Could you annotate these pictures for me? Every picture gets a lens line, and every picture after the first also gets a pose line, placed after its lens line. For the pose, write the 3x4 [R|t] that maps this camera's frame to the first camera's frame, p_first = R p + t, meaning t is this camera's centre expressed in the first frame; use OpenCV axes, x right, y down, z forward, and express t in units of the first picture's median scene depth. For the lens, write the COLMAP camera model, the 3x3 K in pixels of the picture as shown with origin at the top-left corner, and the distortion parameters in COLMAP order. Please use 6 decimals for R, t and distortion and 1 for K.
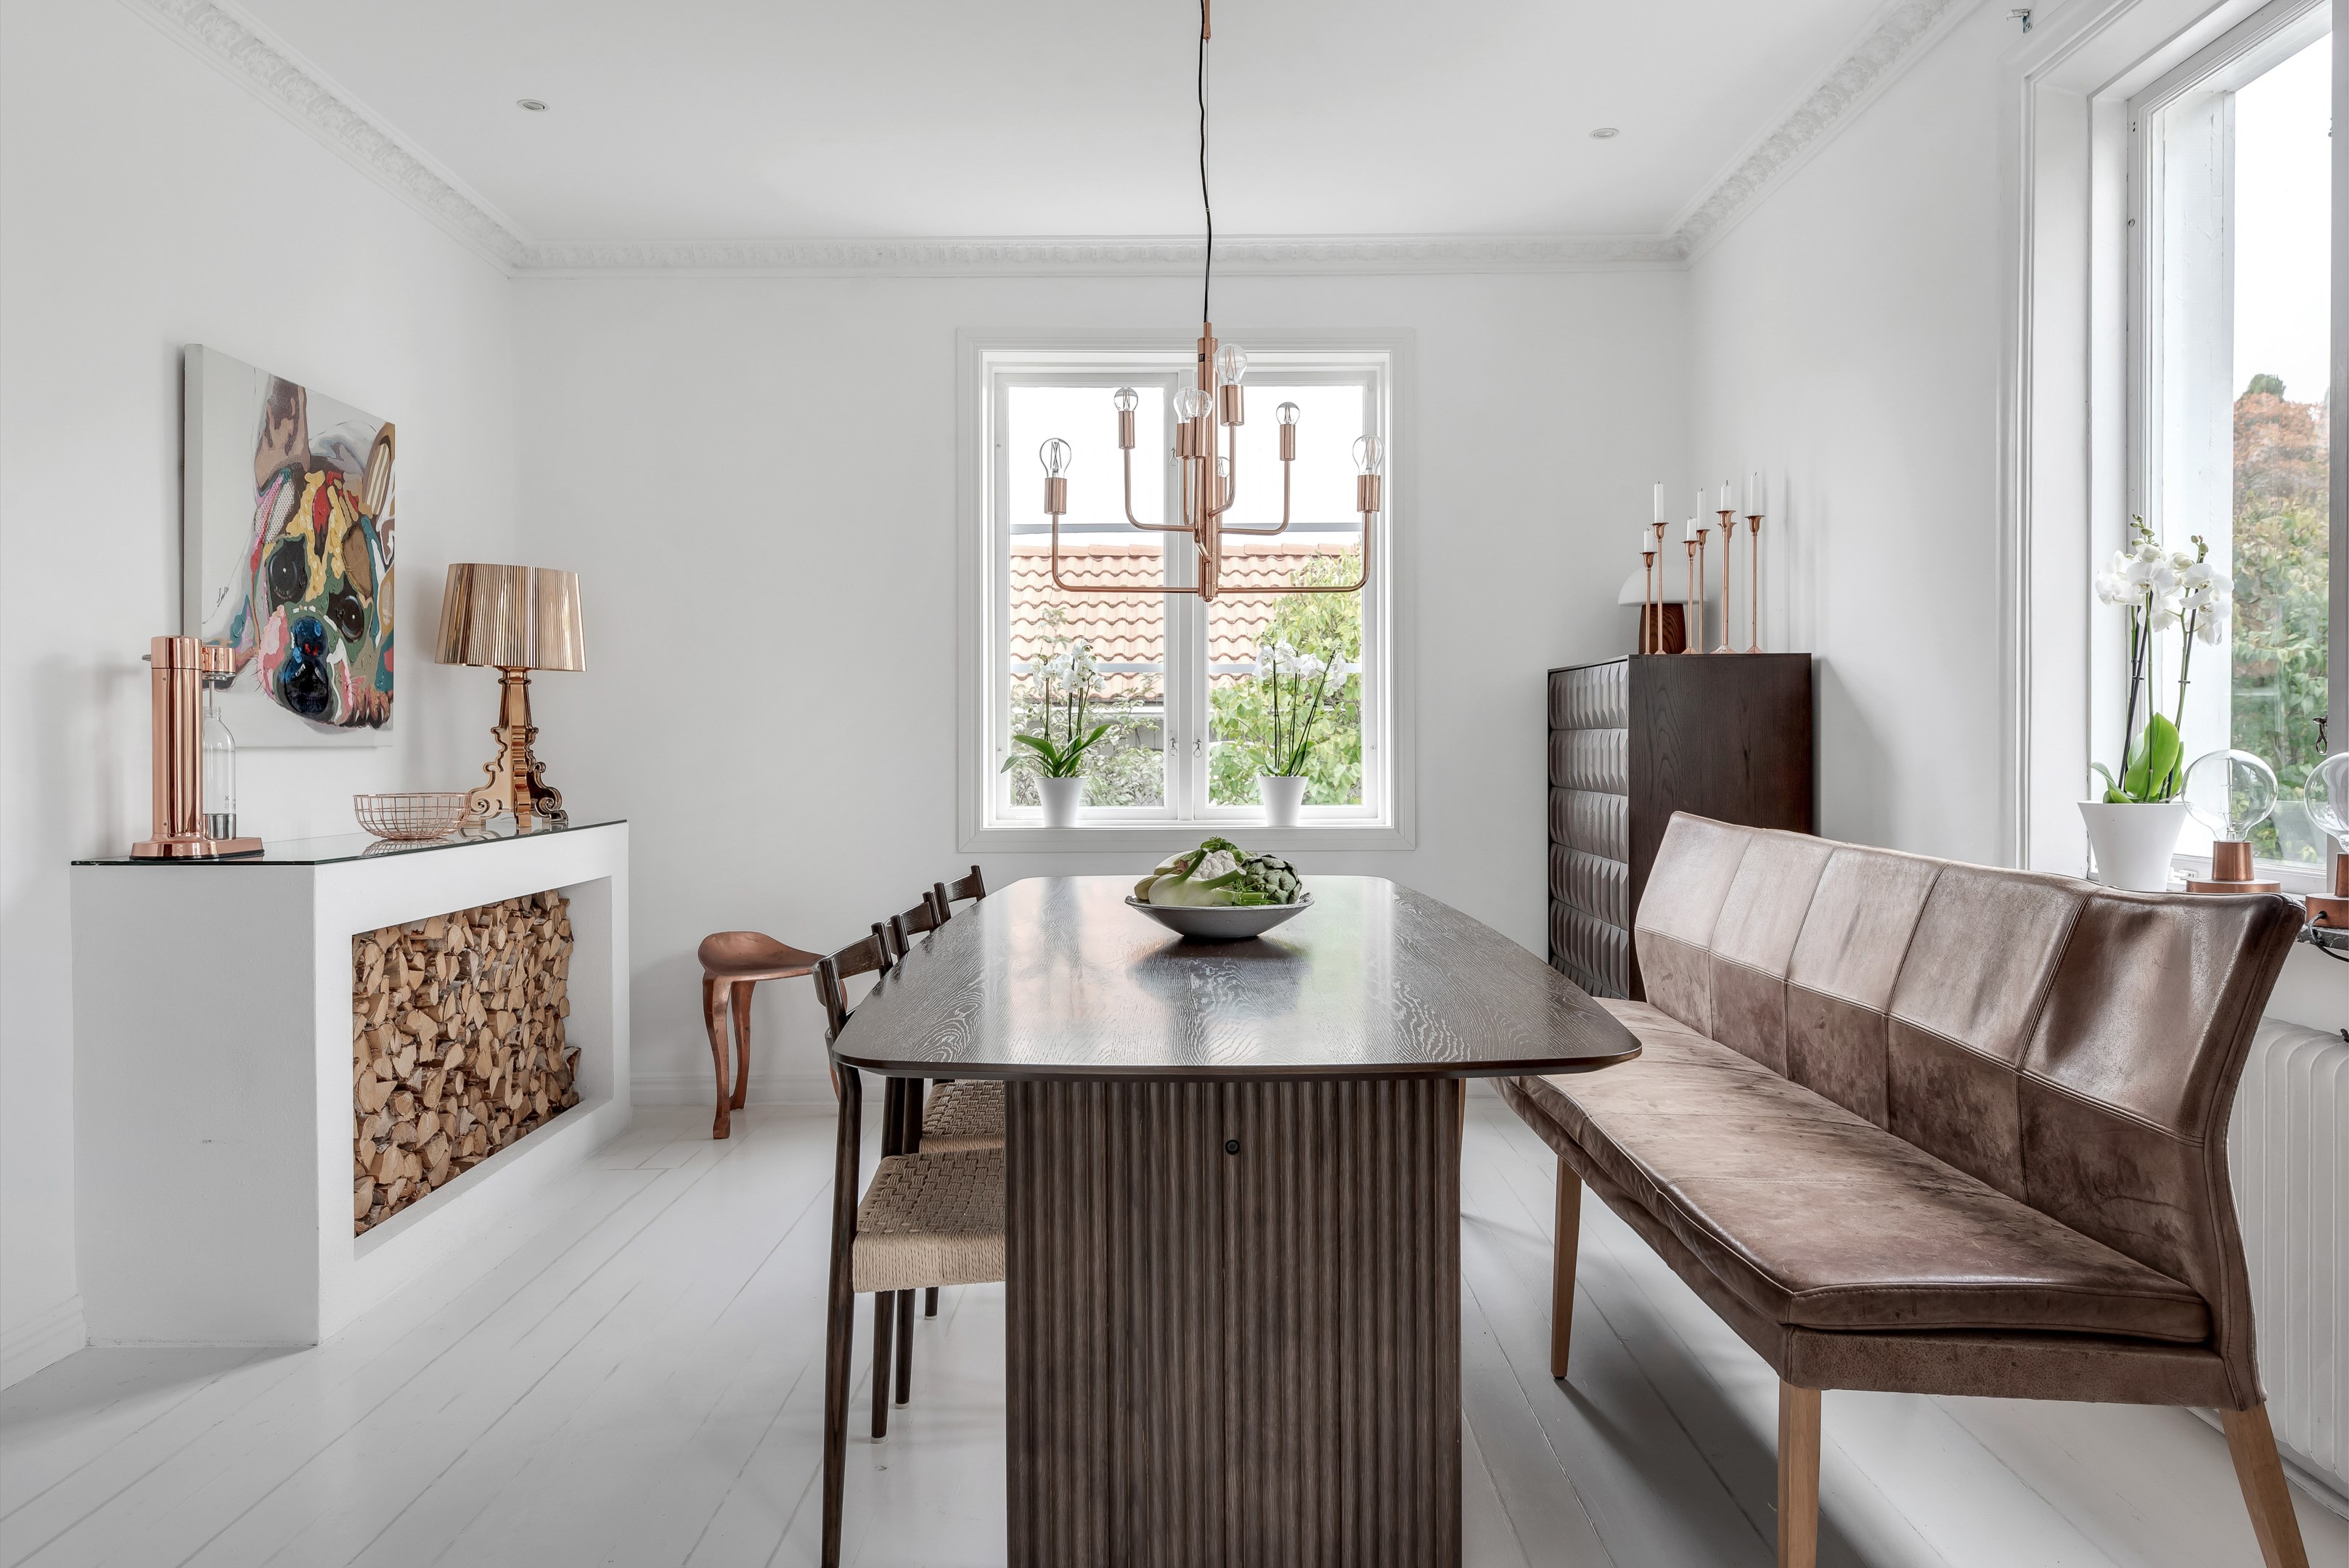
lens RADIAL K [[1603.3, 0, 1174.5], [0, 1603.3, 784.0], [0, 0, 1]] dist [0.045159, -0.037330]
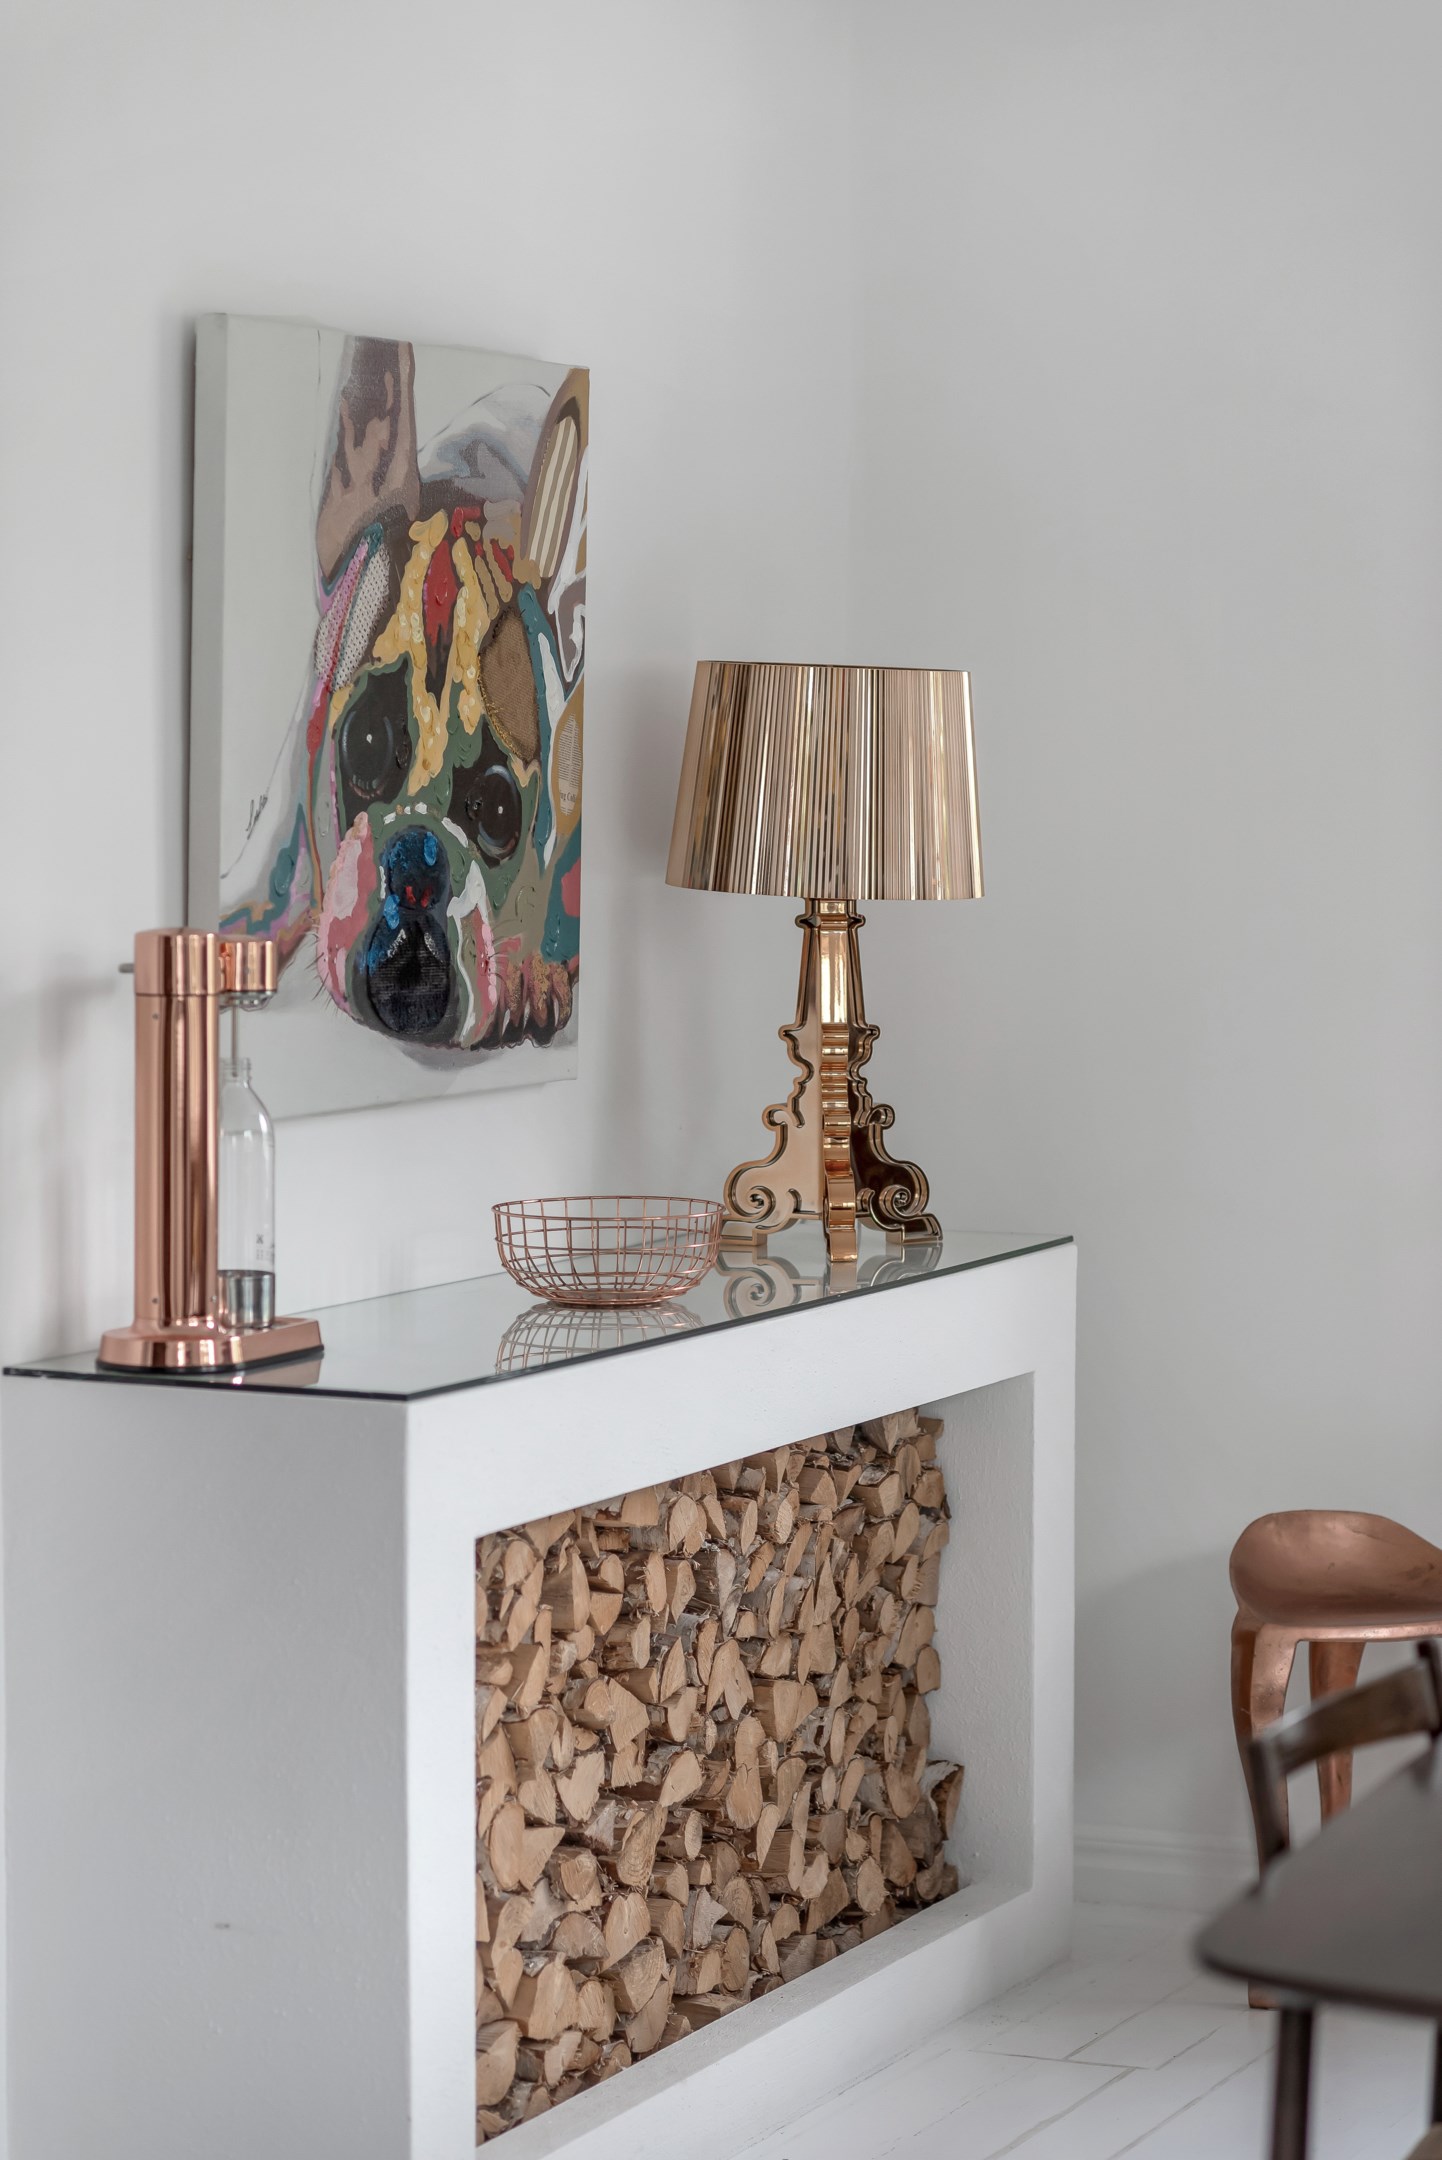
lens RADIAL K [[5116.9, 0, 721.0], [0, 5116.9, 1080.0], [0, 0, 1]] dist [-0.030028, -0.043133]
pose [[0.902598, 0.030775, -0.429383, 0.180150], [-0.010997, 0.998764, 0.048466, -0.098783], [0.430344, -0.039024, 0.901821, -0.294749]]
